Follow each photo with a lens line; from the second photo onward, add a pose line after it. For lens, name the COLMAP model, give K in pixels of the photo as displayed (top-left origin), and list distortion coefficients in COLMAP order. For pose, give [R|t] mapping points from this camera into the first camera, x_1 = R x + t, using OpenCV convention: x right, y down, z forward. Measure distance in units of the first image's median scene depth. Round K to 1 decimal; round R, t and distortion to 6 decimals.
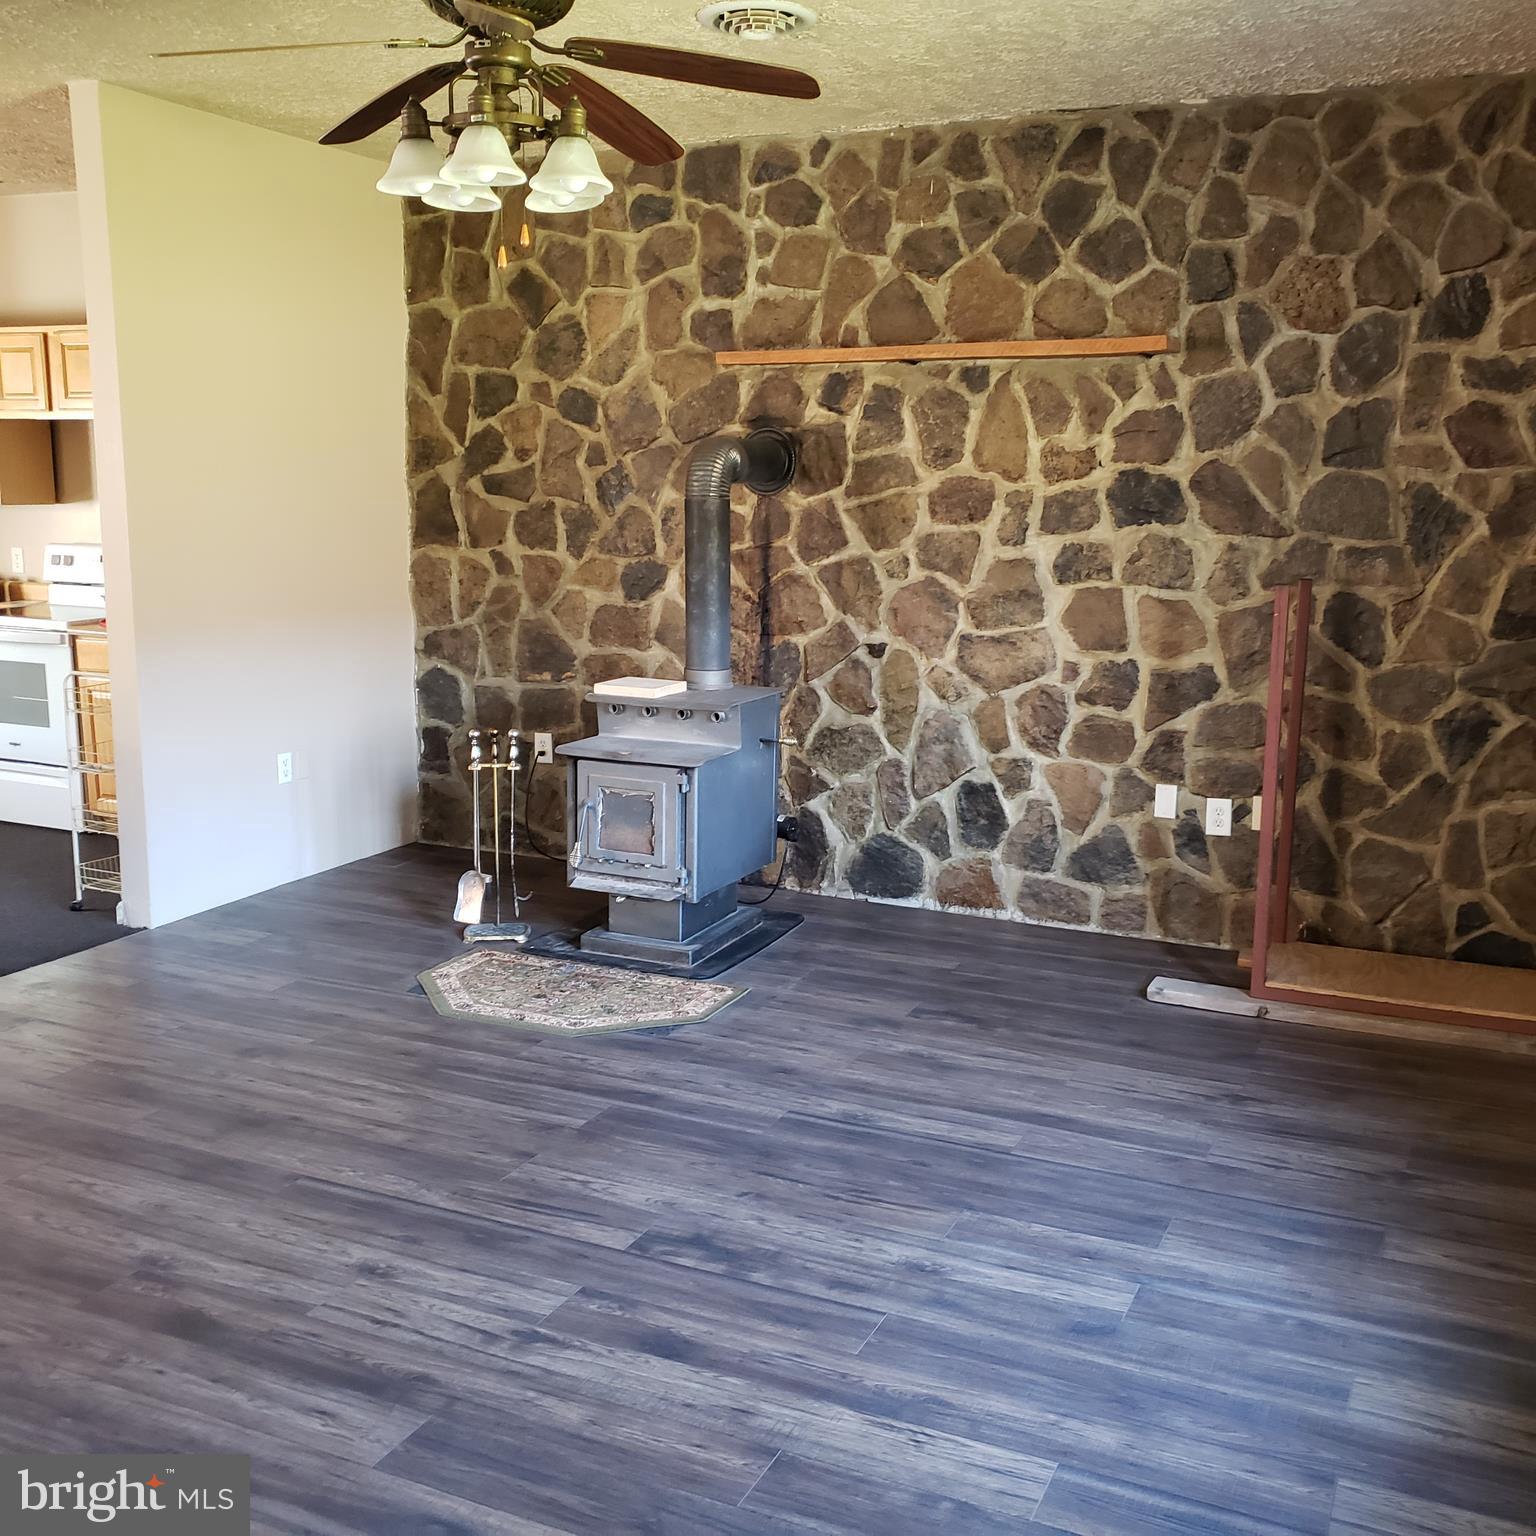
lens RADIAL K [[1578.4, 0, 768.0], [0, 1578.4, 768.0], [0, 0, 1]] dist [0.101347, -0.226719]
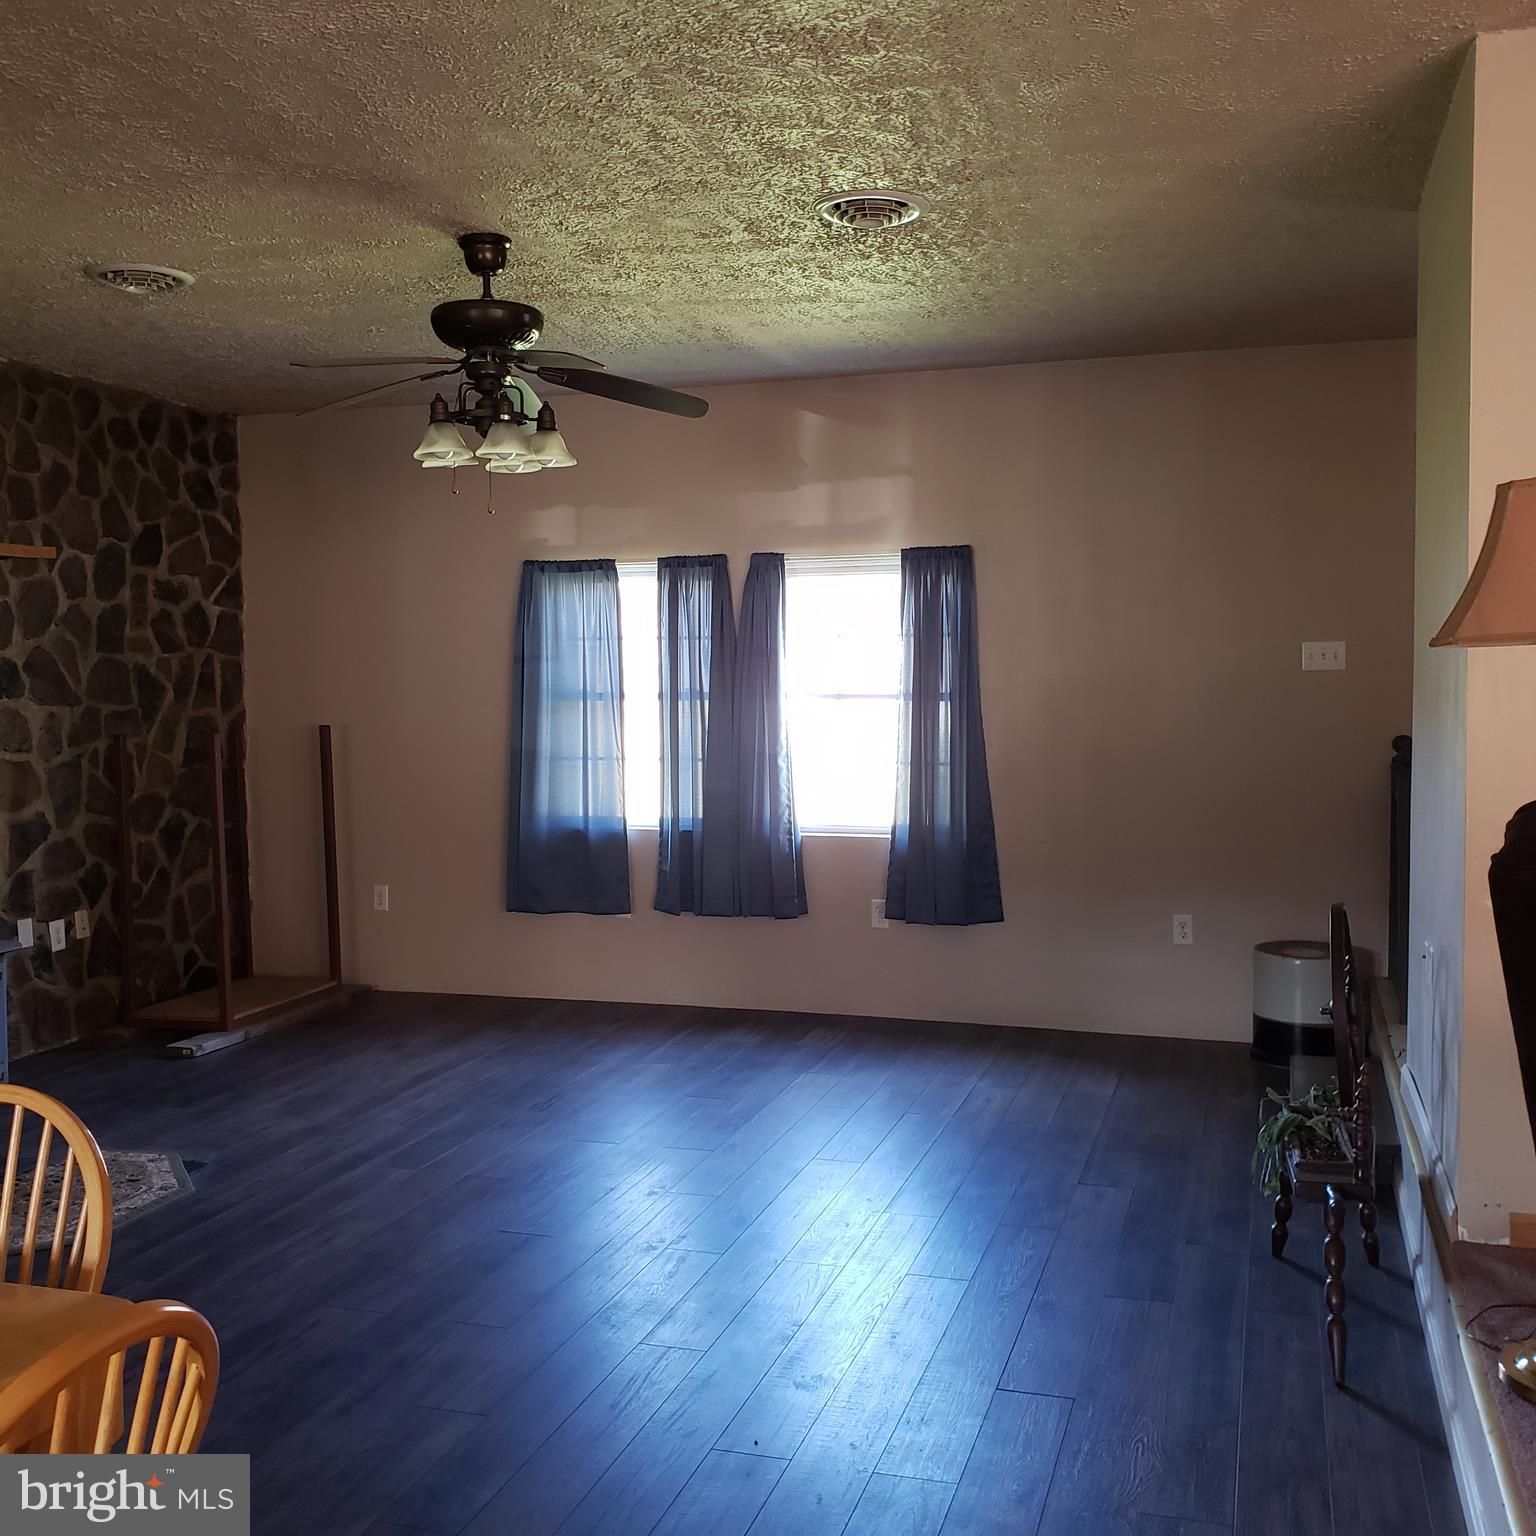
lens RADIAL K [[1578.4, 0, 768.0], [0, 1578.4, 768.0], [0, 0, 1]] dist [0.101347, -0.226719]
pose [[-0.121826, -0.066055, 0.990351, -1.021057], [0.187582, 0.978270, 0.088324, -0.104446], [-0.974665, 0.196533, -0.106788, 0.601803]]
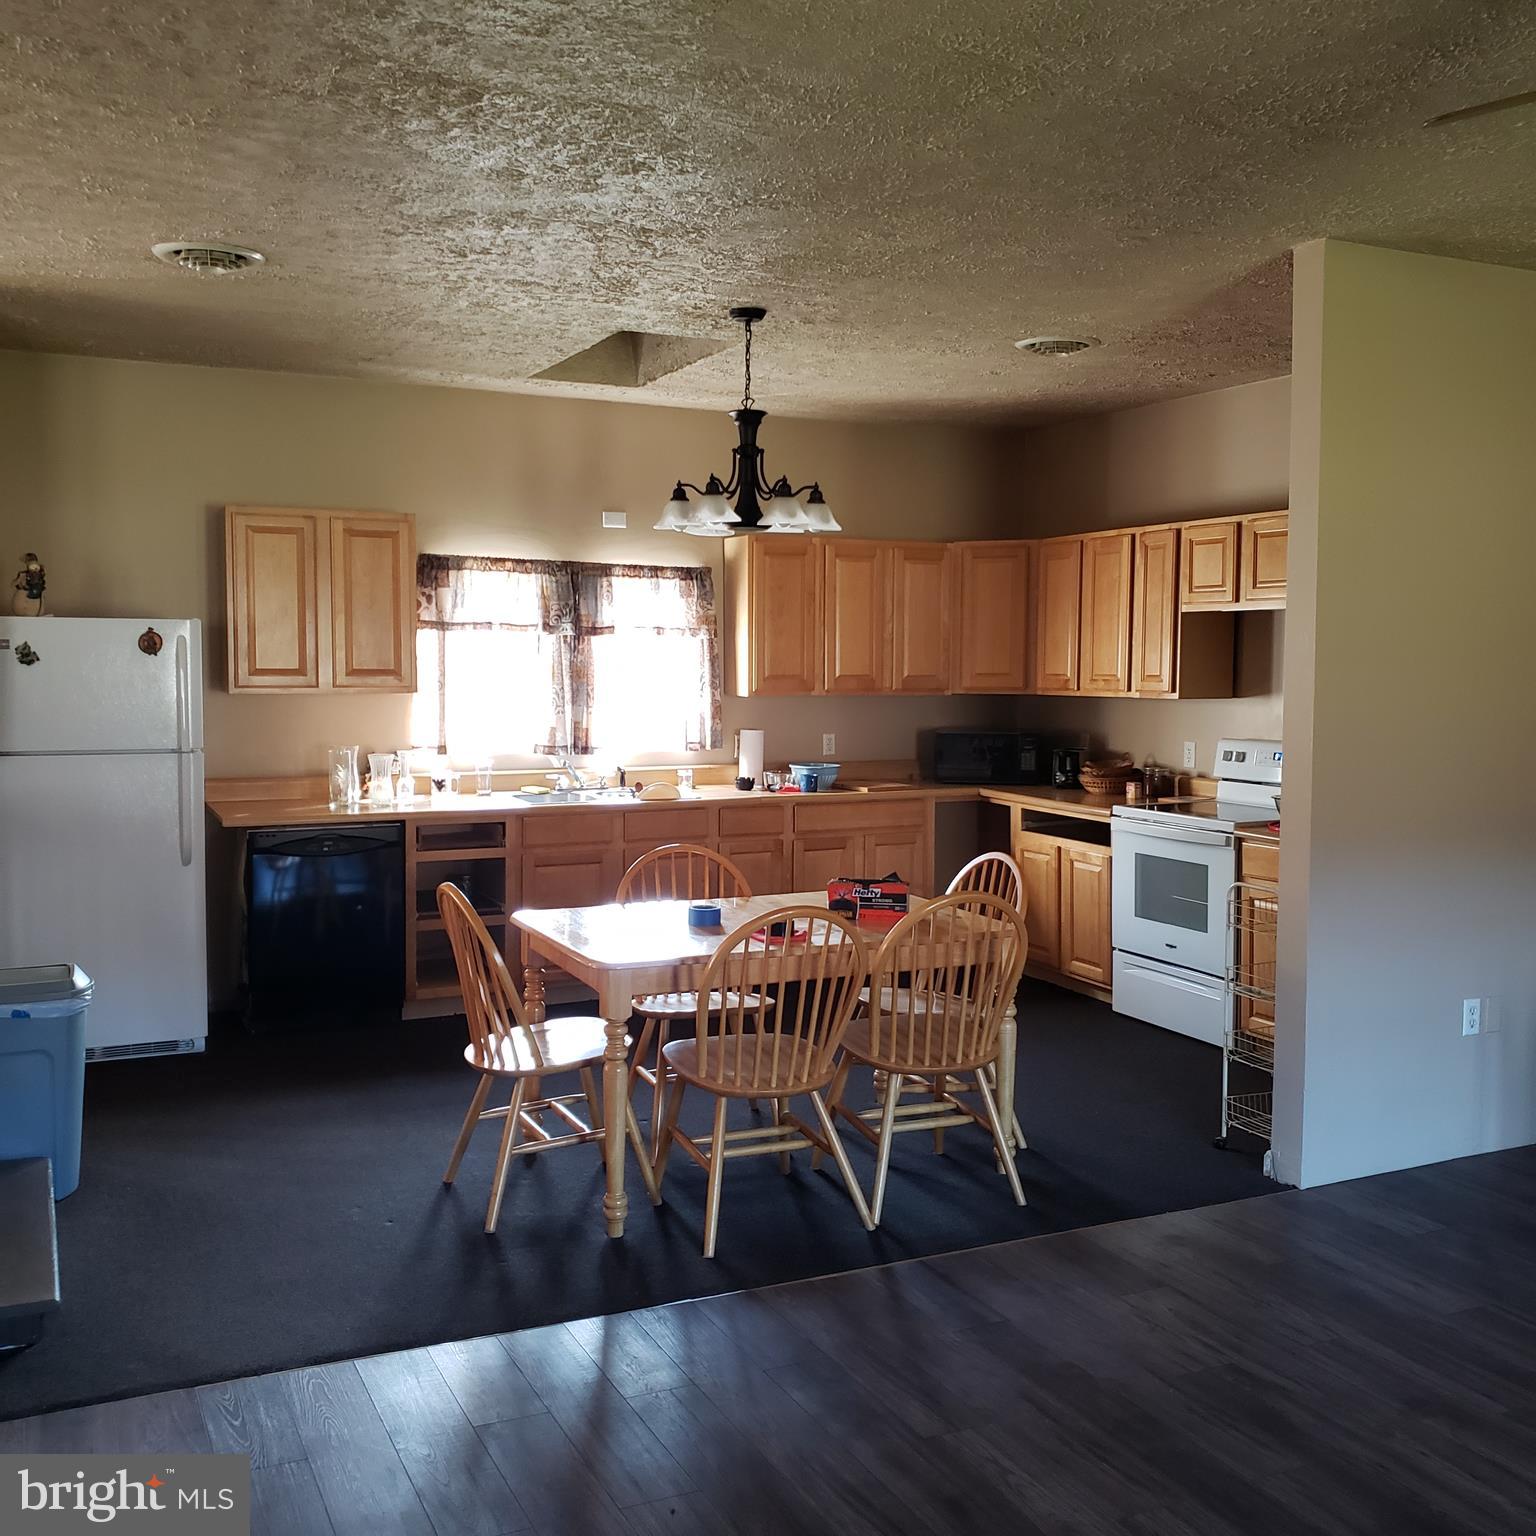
lens RADIAL K [[1578.4, 0, 768.0], [0, 1578.4, 768.0], [0, 0, 1]] dist [0.101347, -0.226719]
pose [[0.770499, 0.039296, -0.636228, -0.082055], [-0.110652, 0.991190, -0.072784, -0.036433], [0.627763, 0.126480, 0.768060, 0.151934]]
